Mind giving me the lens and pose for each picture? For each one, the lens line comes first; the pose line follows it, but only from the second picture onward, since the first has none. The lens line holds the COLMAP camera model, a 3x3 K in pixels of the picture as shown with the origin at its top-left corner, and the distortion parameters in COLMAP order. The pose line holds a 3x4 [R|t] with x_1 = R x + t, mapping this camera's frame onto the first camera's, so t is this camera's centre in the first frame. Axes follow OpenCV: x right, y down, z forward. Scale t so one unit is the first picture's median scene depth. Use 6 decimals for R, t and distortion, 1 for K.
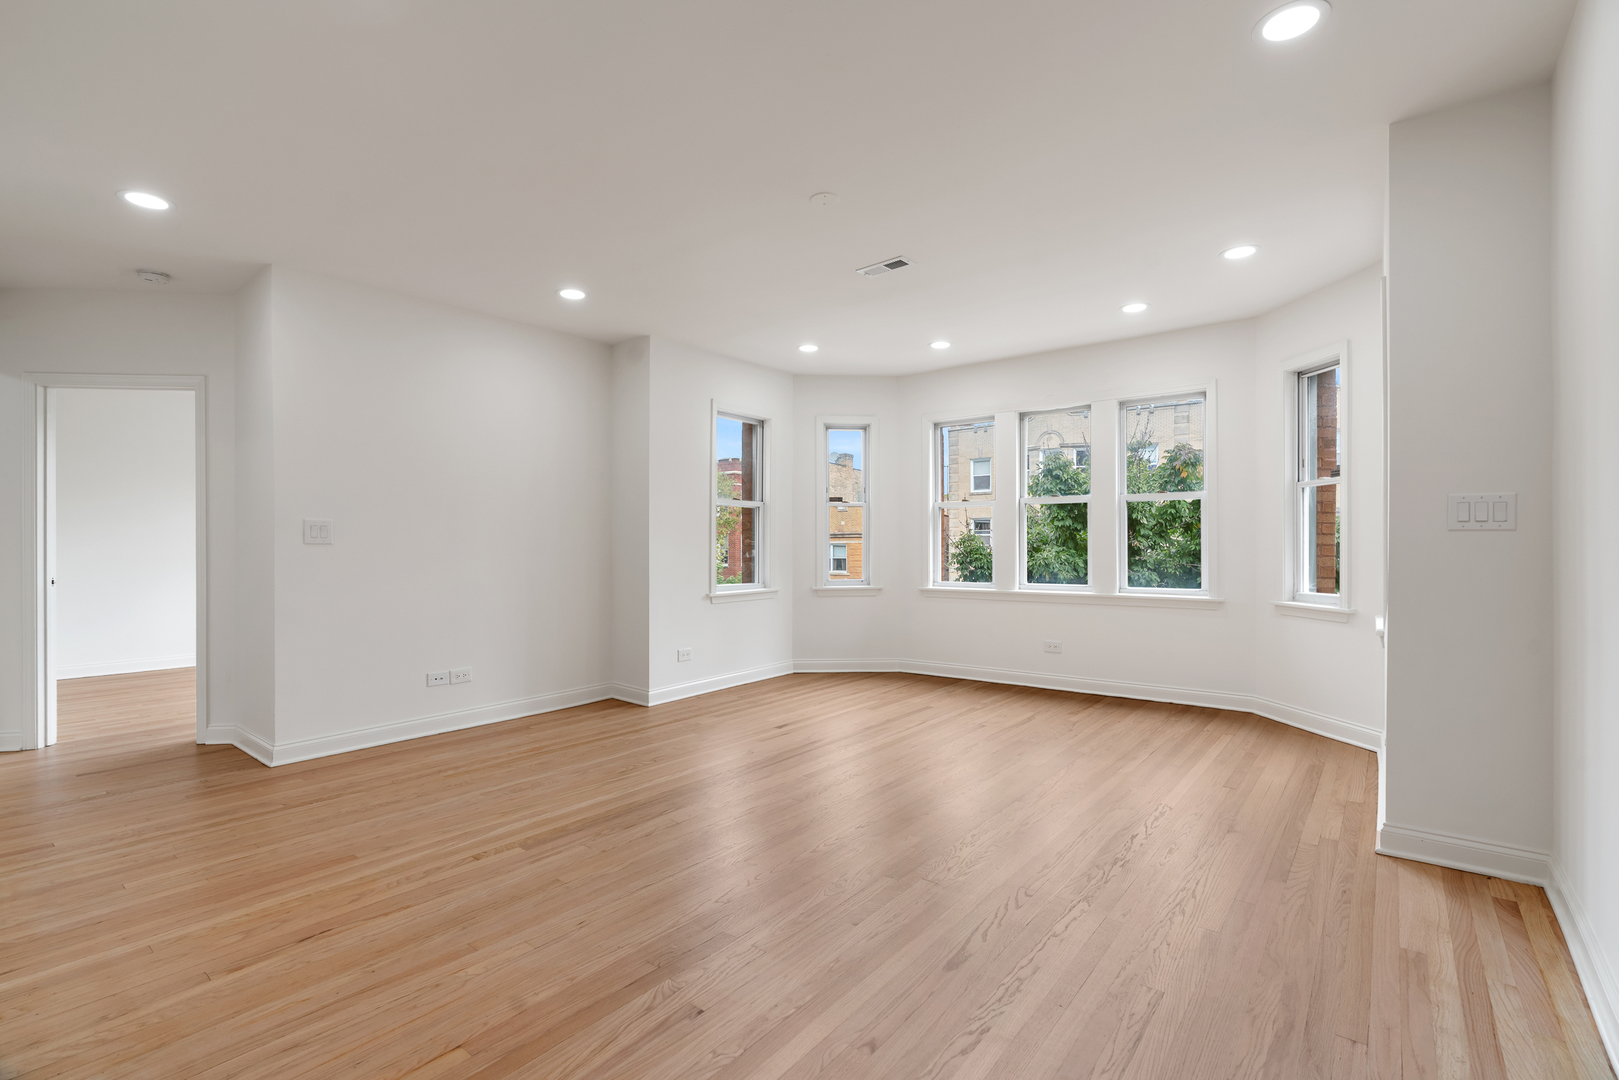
lens RADIAL K [[733.9, 0, 810.7], [0, 733.9, 544.4], [0, 0, 1]] dist [-0.003744, 0.000850]
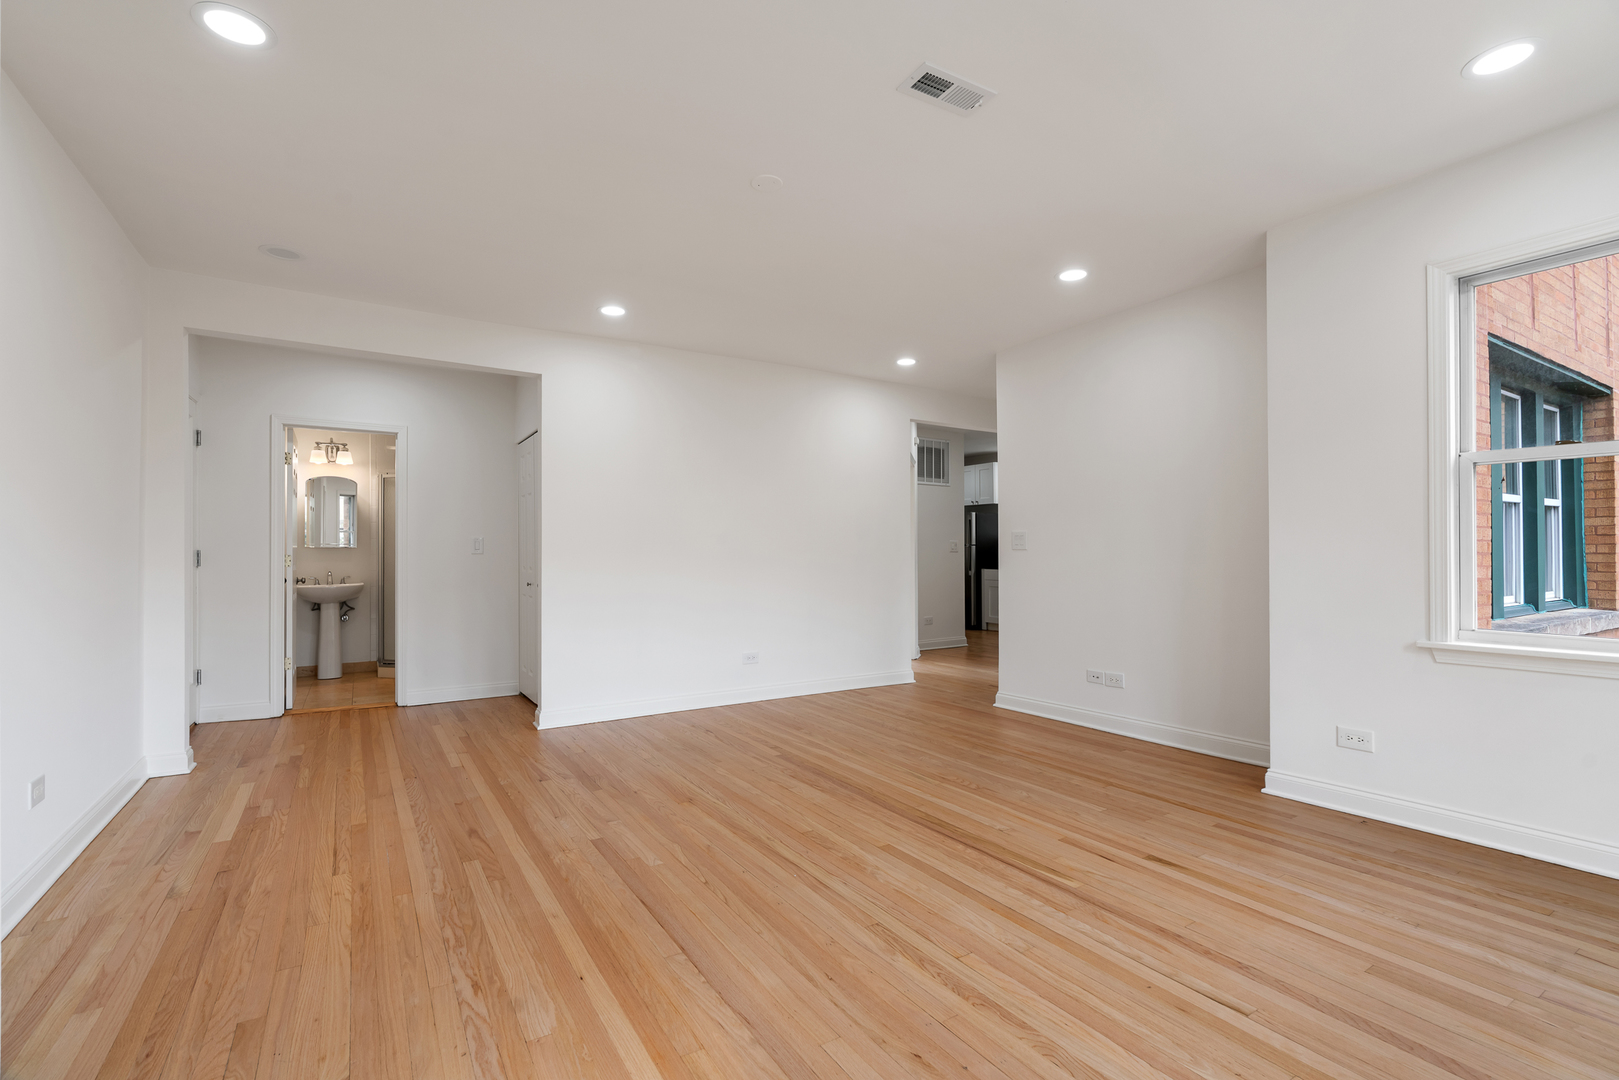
lens RADIAL K [[733.9, 0, 810.7], [0, 733.9, 544.4], [0, 0, 1]] dist [-0.003744, 0.000850]
pose [[-0.332689, -0.005835, -0.943019, 1.001947], [0.012137, 0.999872, -0.010469, -0.001267], [0.942958, -0.014928, -0.332575, 1.557809]]
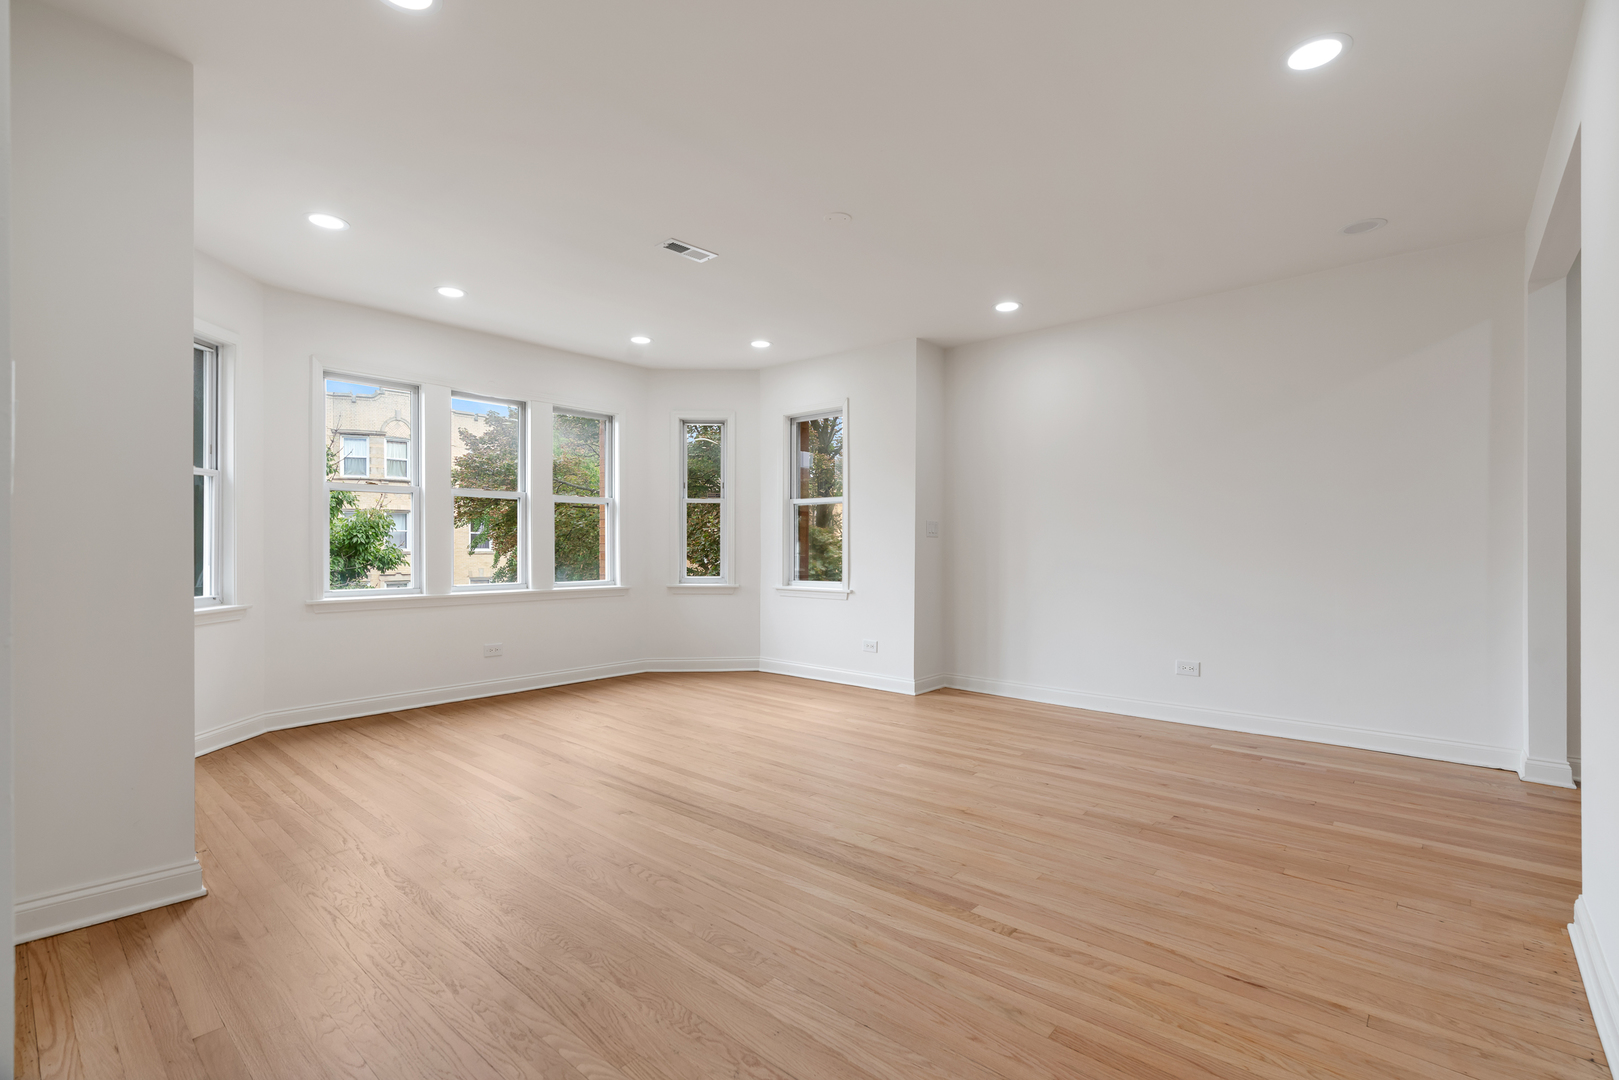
lens RADIAL K [[733.9, 0, 810.7], [0, 733.9, 544.4], [0, 0, 1]] dist [-0.003744, 0.000850]
pose [[0.044449, 0.005064, 0.998999, -1.211415], [-0.005670, 0.999972, -0.004816, 0.013628], [-0.998996, -0.005451, 0.044476, 1.138352]]
